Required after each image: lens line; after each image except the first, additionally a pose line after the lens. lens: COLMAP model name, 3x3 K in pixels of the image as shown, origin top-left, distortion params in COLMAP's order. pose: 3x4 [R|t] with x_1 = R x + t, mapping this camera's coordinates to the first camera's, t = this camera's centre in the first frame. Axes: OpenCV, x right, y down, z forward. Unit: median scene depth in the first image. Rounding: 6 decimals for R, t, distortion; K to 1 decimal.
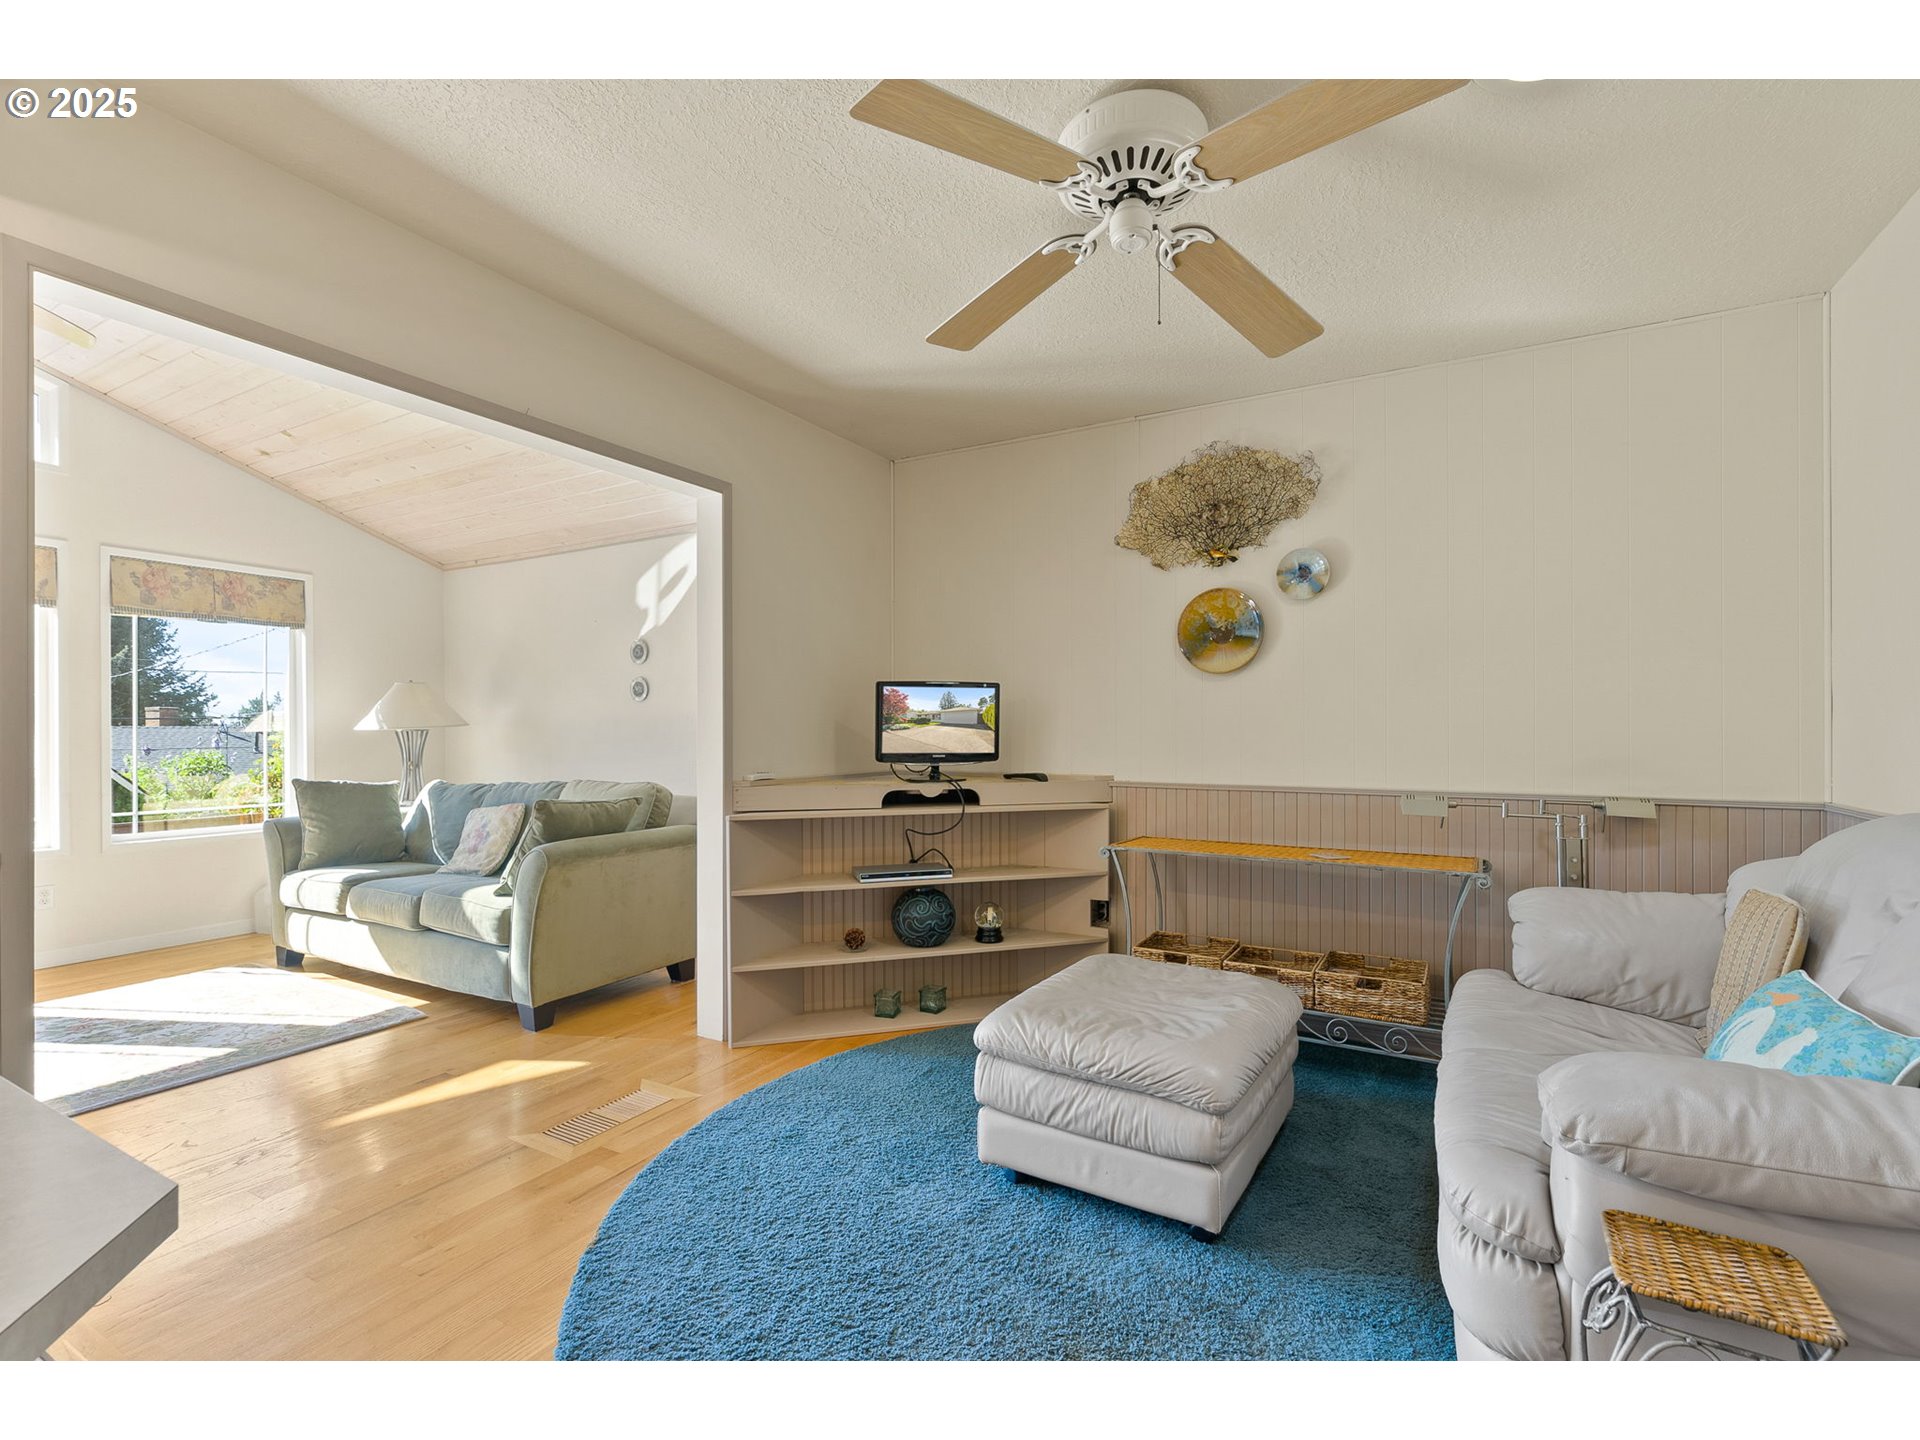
lens RADIAL K [[858.1, 0, 965.9], [0, 858.1, 729.0], [0, 0, 1]] dist [-0.000870, 0.000032]
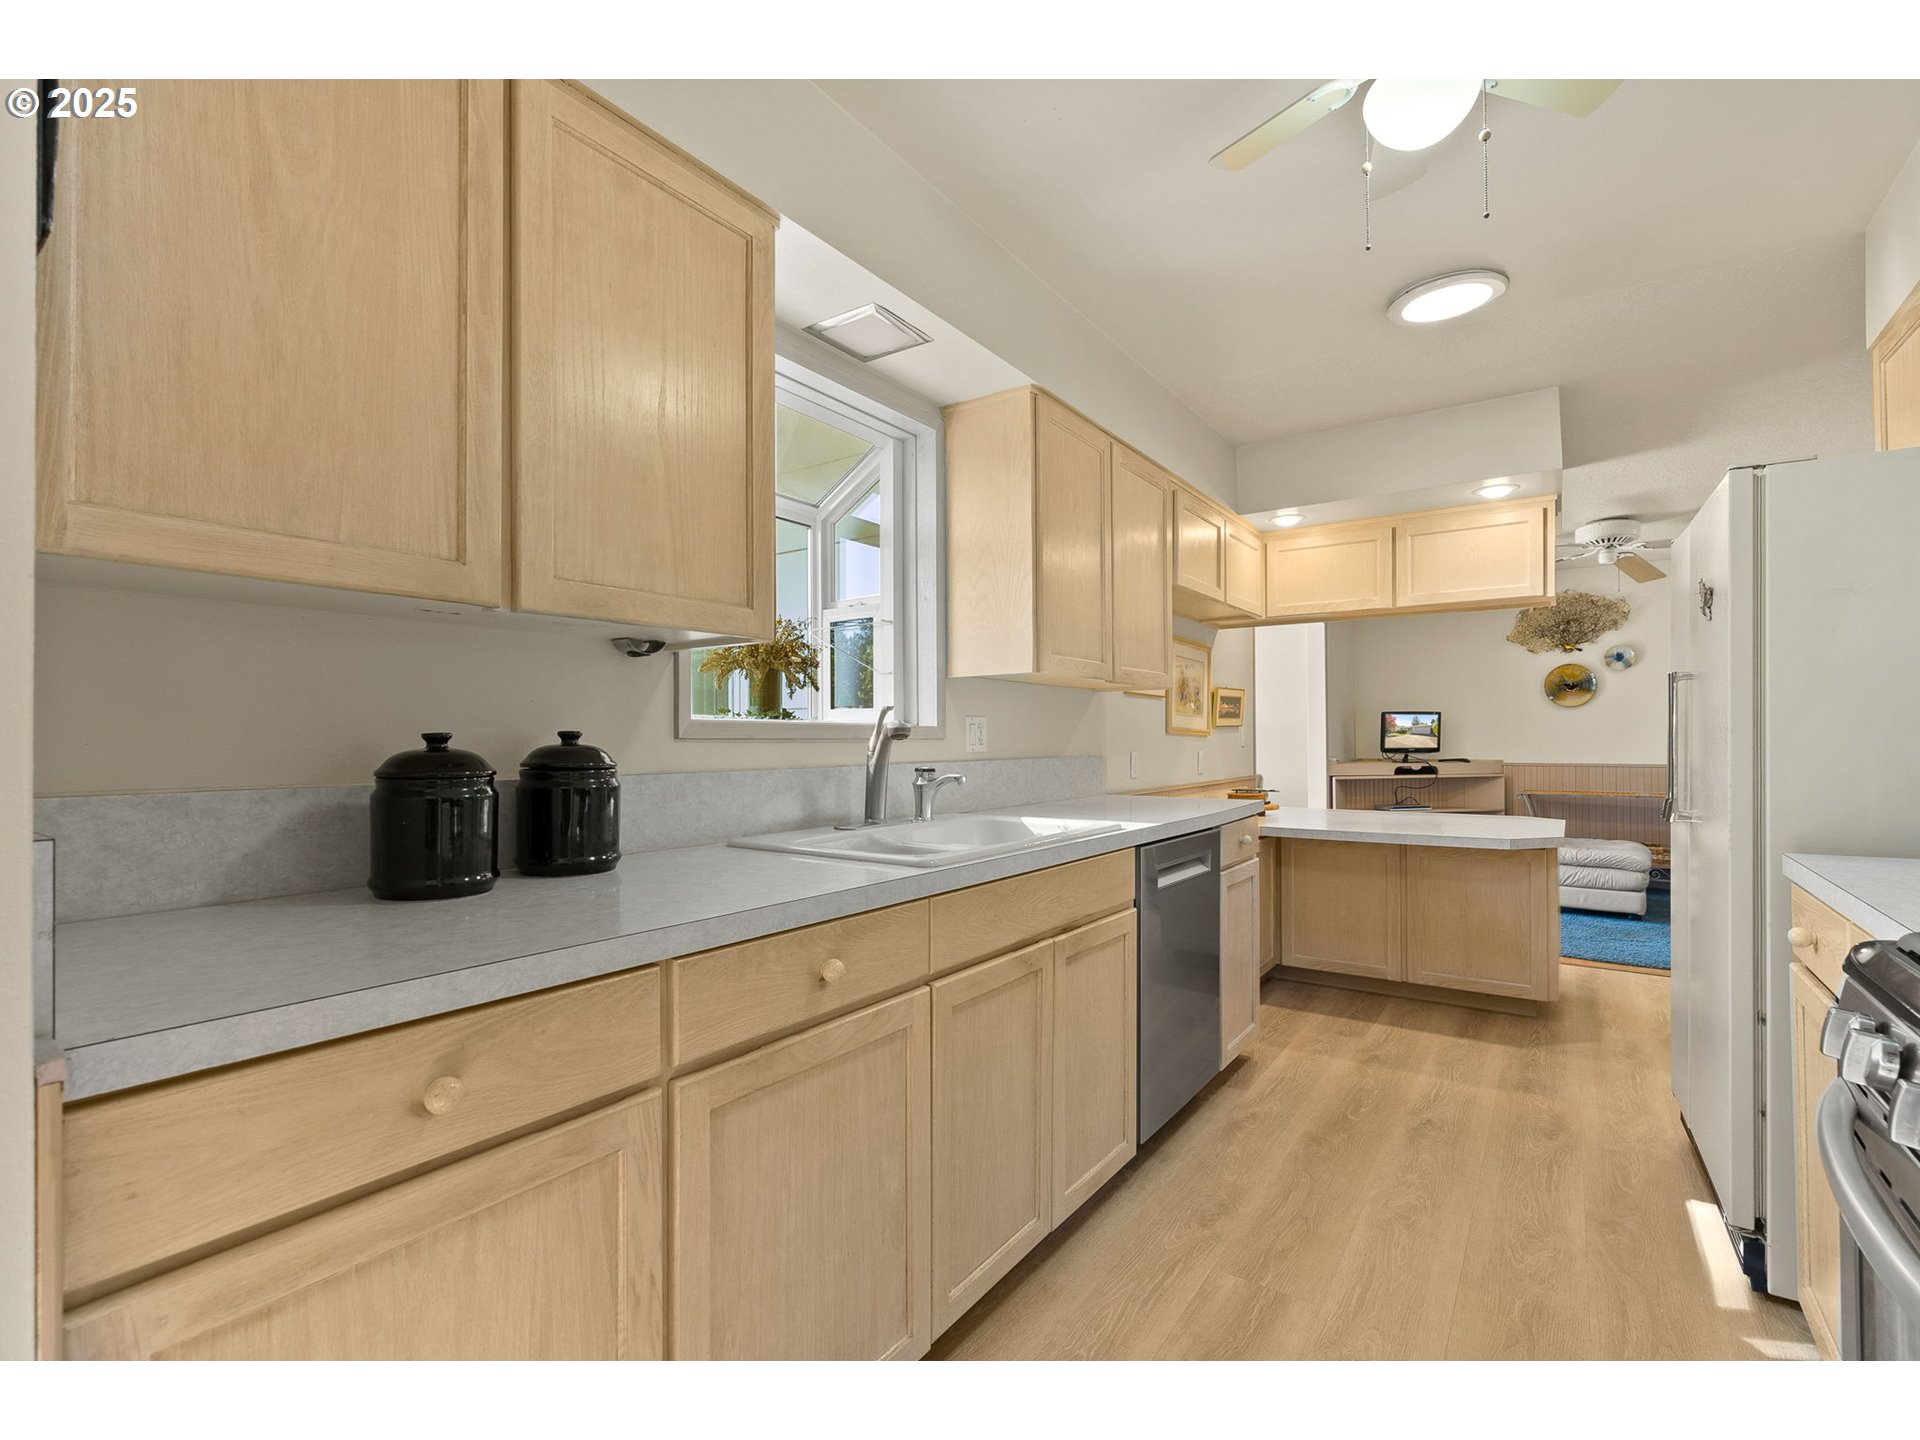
lens RADIAL K [[868.5, 0, 964.7], [0, 868.5, 734.9], [0, 0, 1]] dist [-0.000638, 0.000263]
pose [[0.995738, -0.004402, -0.092125, -0.899197], [0.004059, 0.999984, -0.003912, 0.001682], [0.092141, 0.003521, 0.995740, -1.106001]]
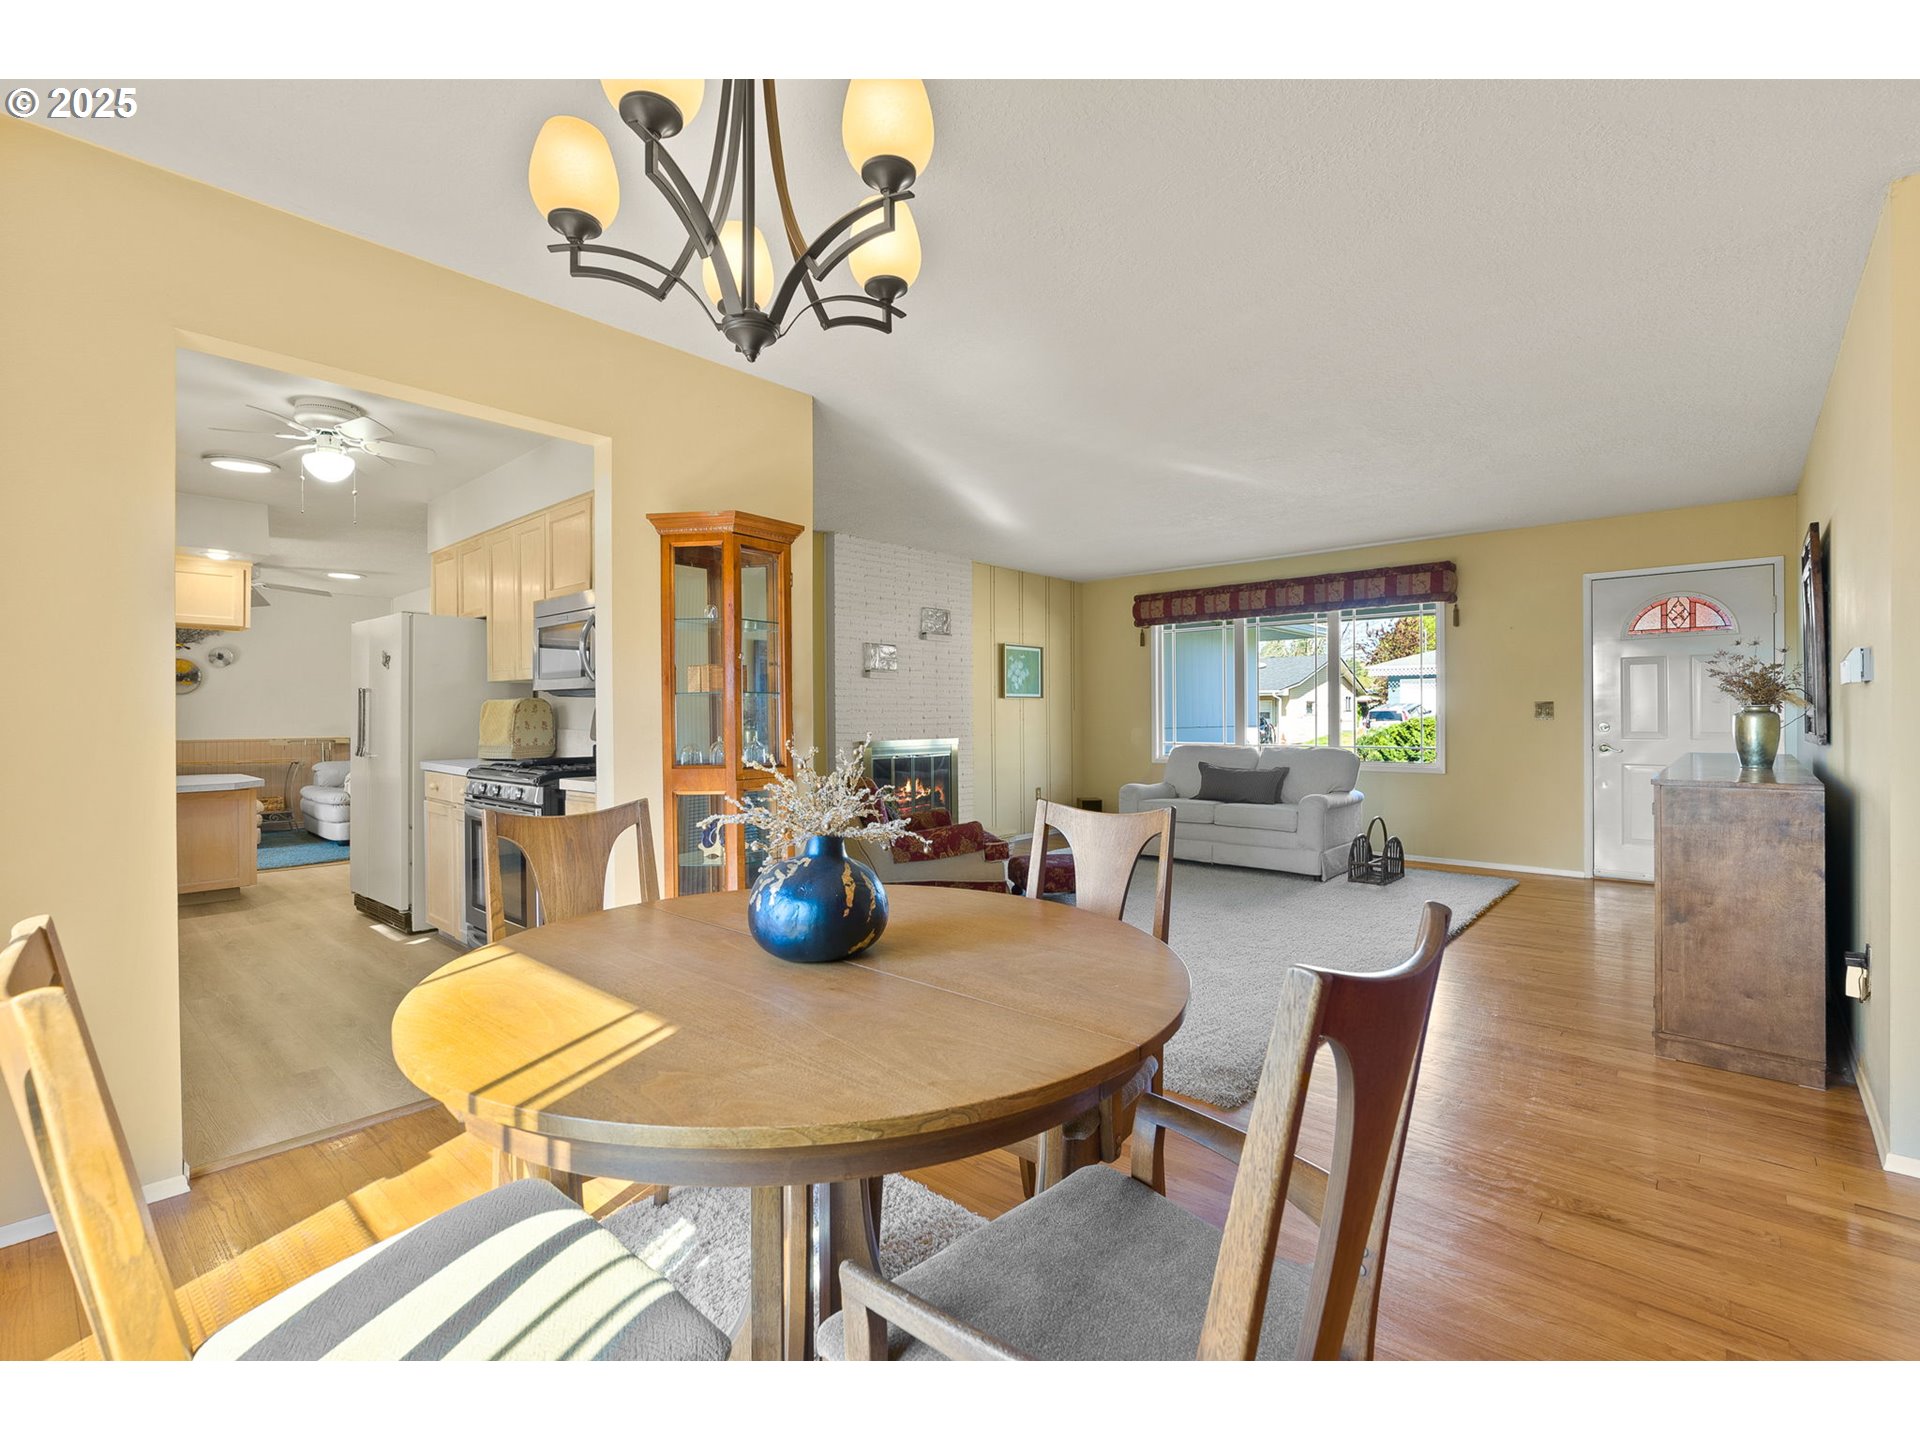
lens RADIAL K [[871.8, 0, 959.4], [0, 871.8, 712.0], [0, 0, 1]] dist [-0.000633, -0.000152]
pose [[0.219508, 0.001861, 0.975609, -1.601087], [0.003734, 0.999989, -0.002747, 0.000628], [-0.975603, 0.004246, 0.219499, -1.667617]]
